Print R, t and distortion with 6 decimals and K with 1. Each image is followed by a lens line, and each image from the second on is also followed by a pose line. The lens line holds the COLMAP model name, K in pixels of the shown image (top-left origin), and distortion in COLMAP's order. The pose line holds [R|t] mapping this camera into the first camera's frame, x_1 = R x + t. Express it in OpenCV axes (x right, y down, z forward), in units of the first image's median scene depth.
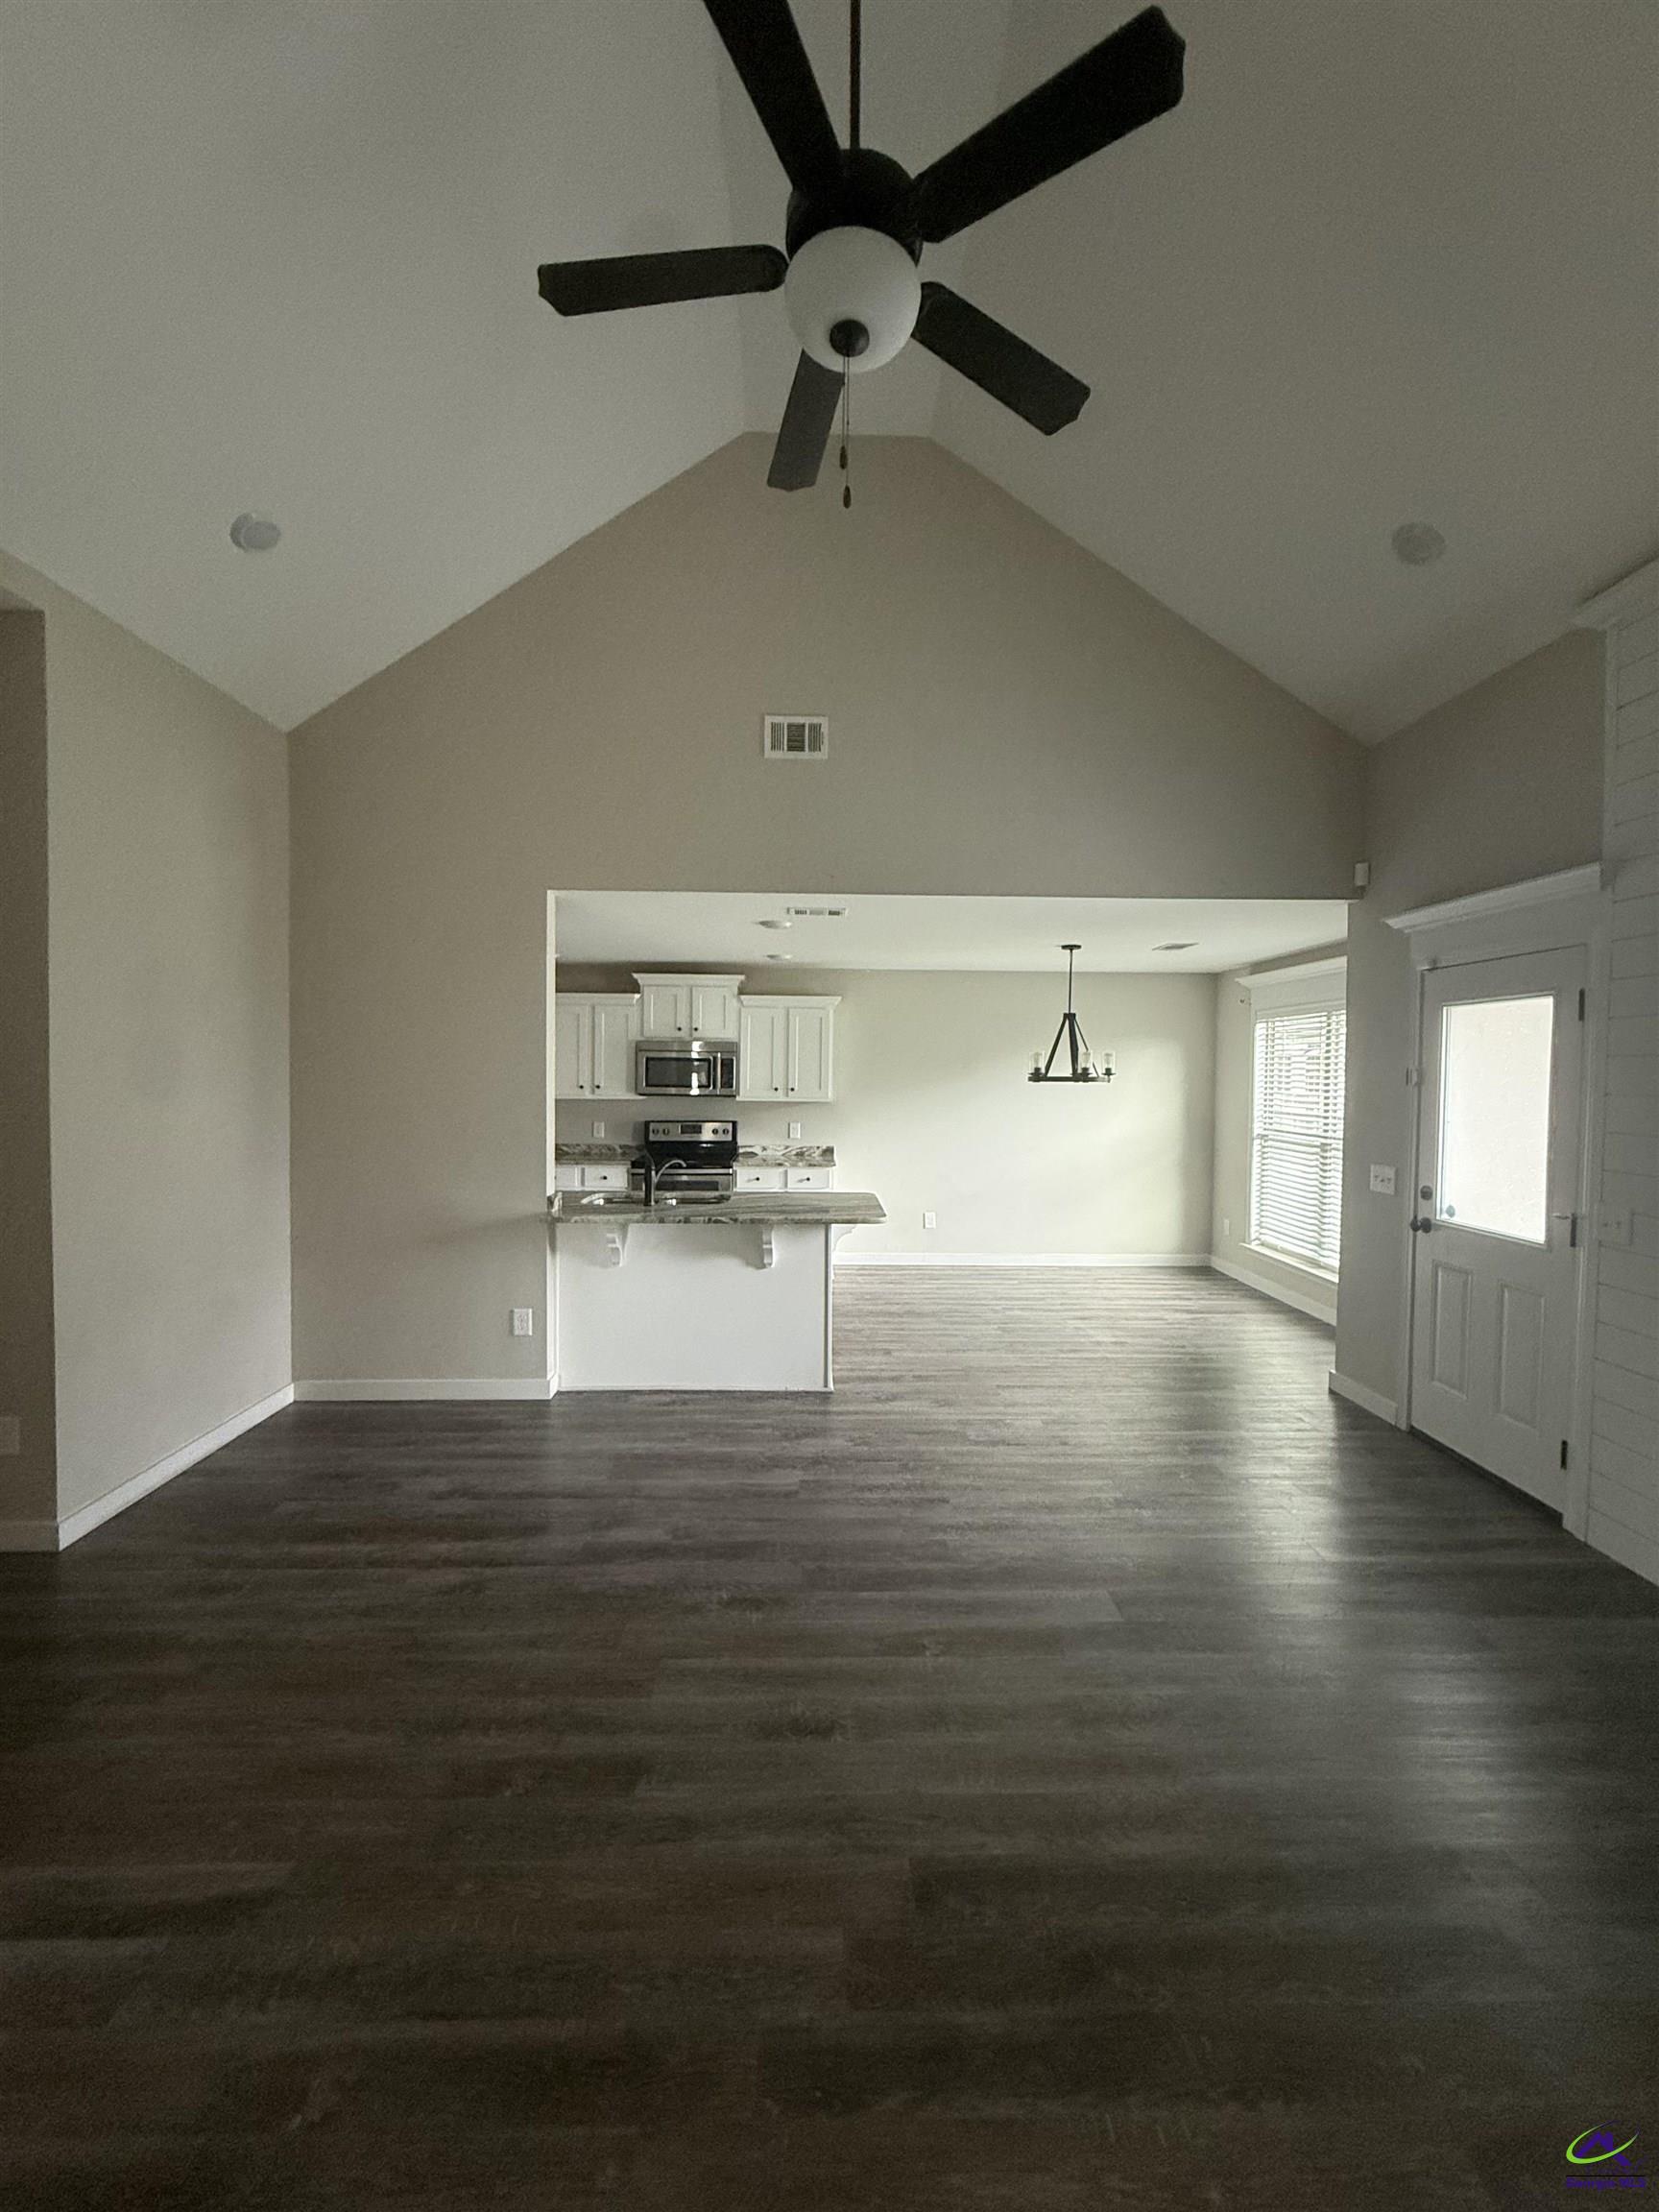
lens RADIAL K [[896.5, 0, 817.8], [0, 896.5, 1081.5], [0, 0, 1]] dist [0.000516, 0.000902]
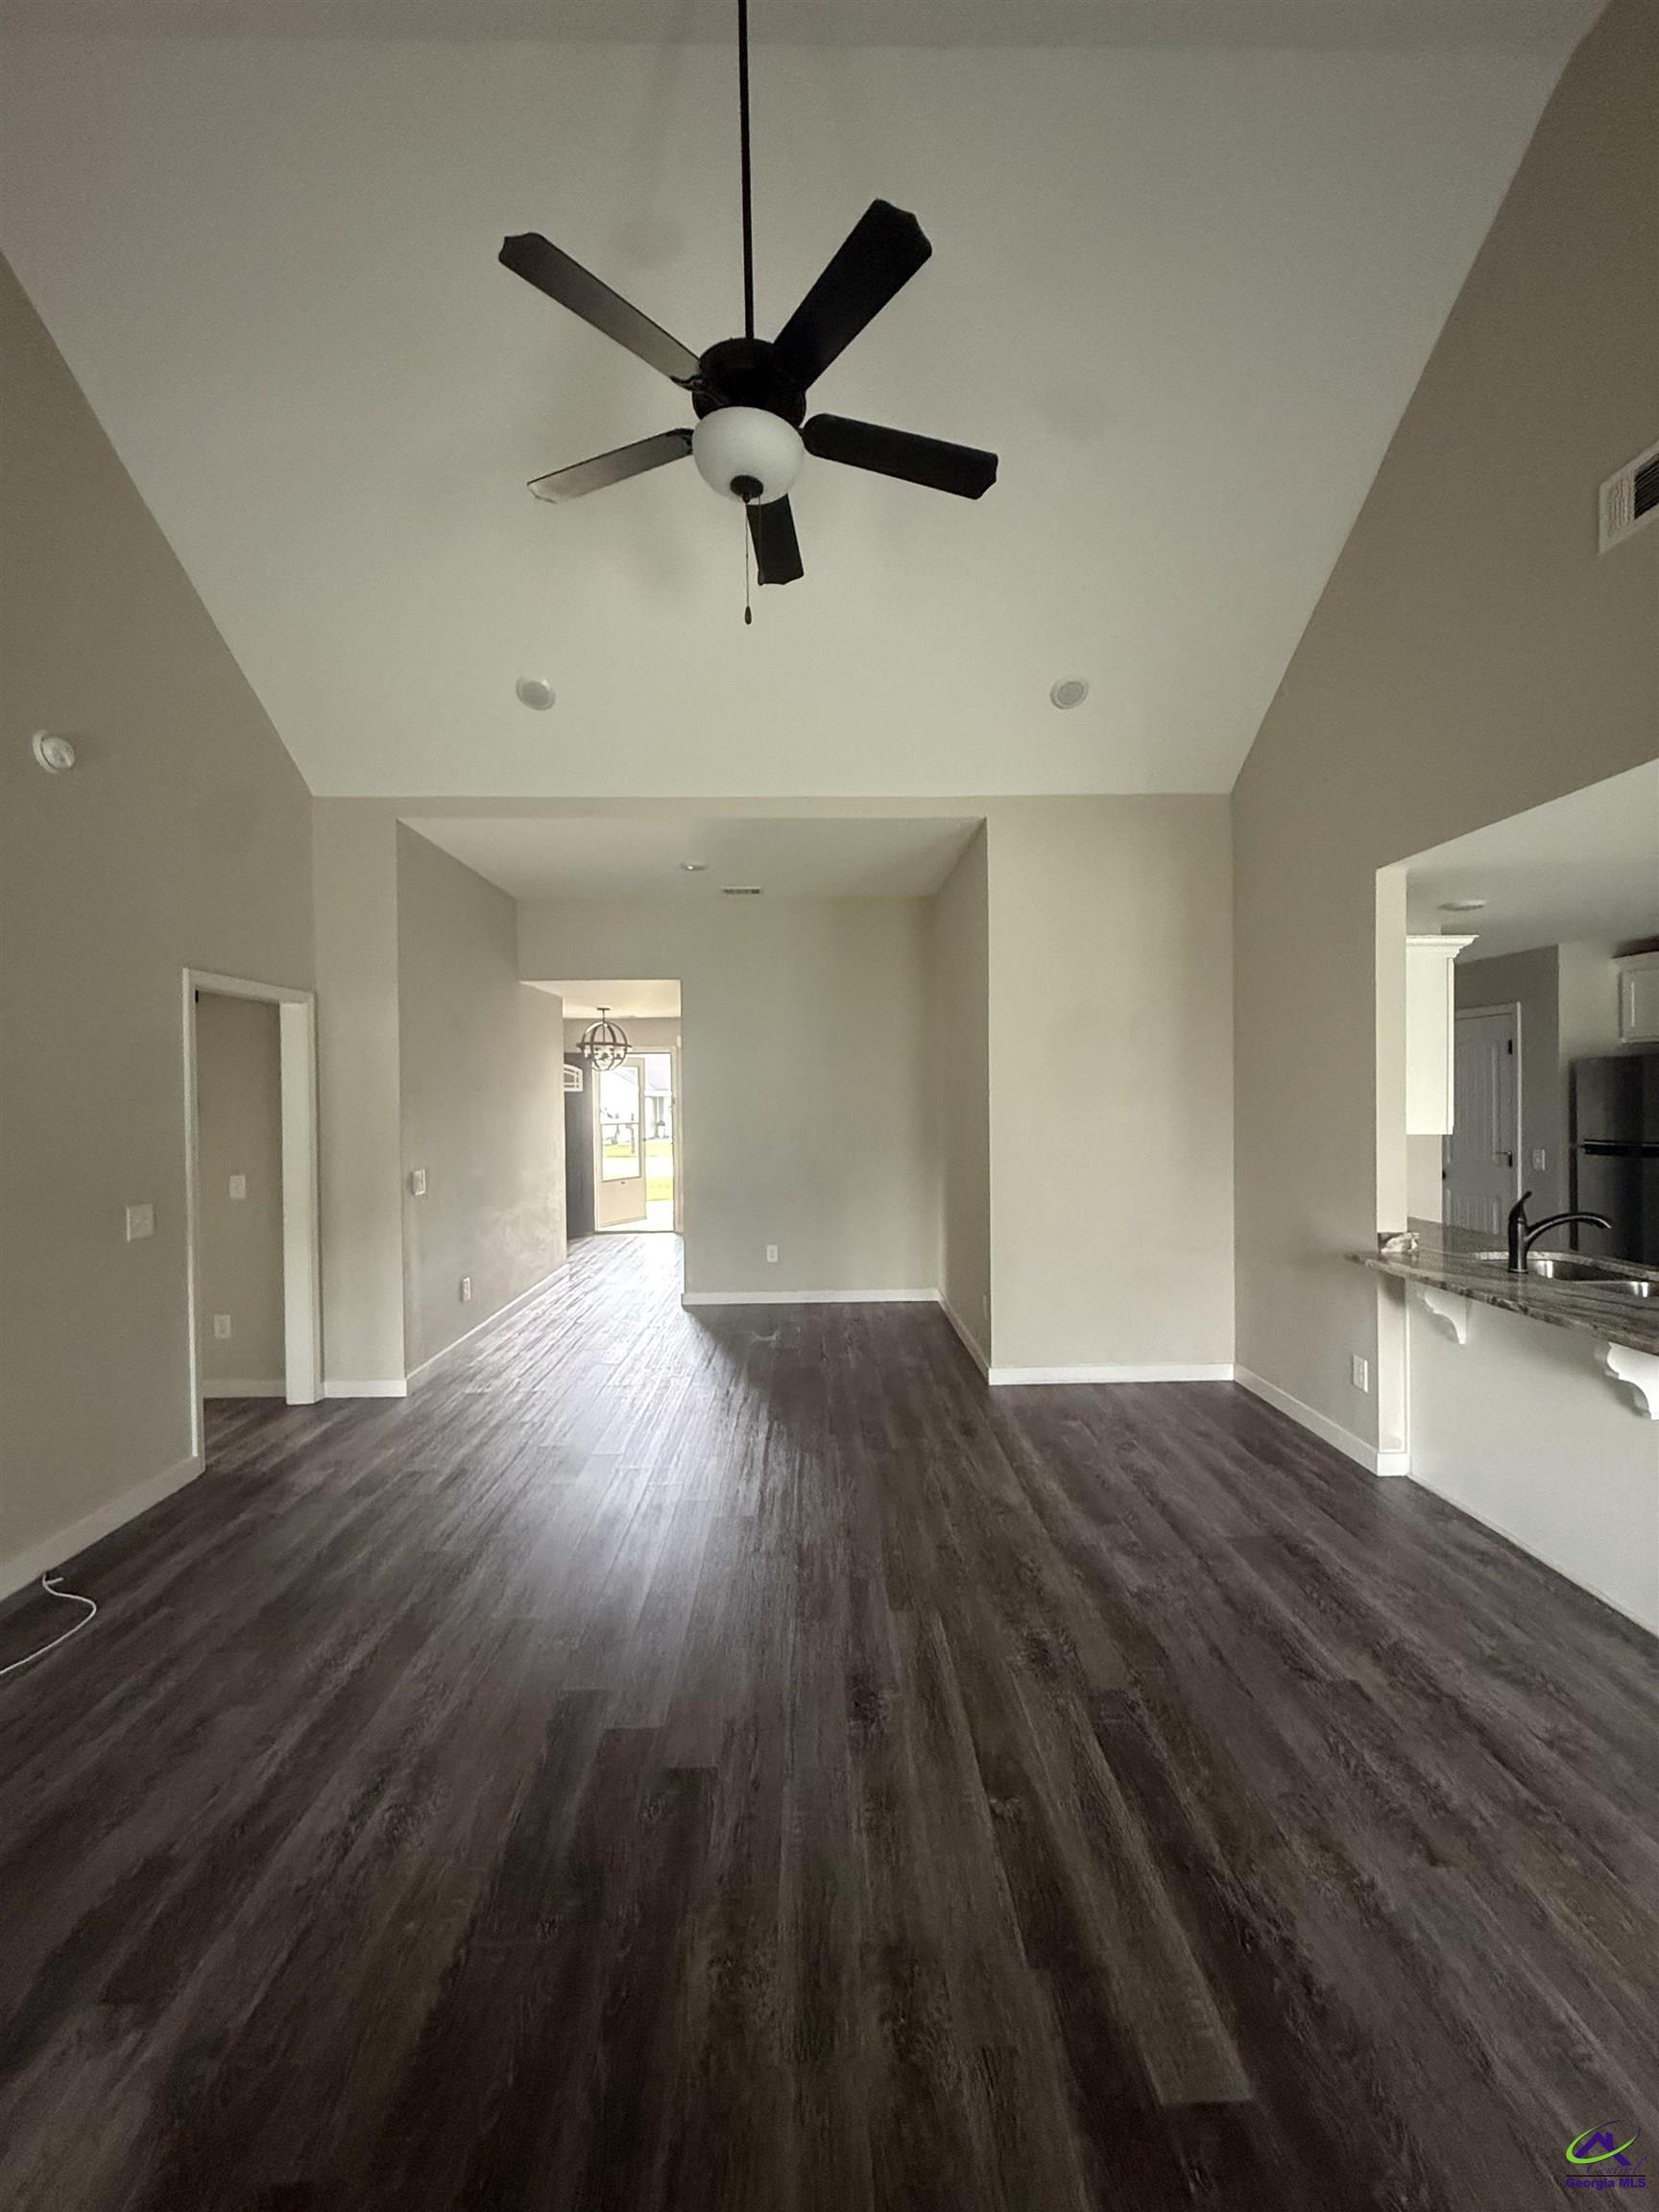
lens RADIAL K [[896.5, 0, 836.6], [0, 896.5, 1082.9], [0, 0, 1]] dist [0.000516, 0.000902]
pose [[0.001519, -0.017436, -0.999847, 0.542275], [-0.000445, 0.999848, -0.017437, 0.002479], [0.999999, 0.000472, 0.001511, 0.492025]]
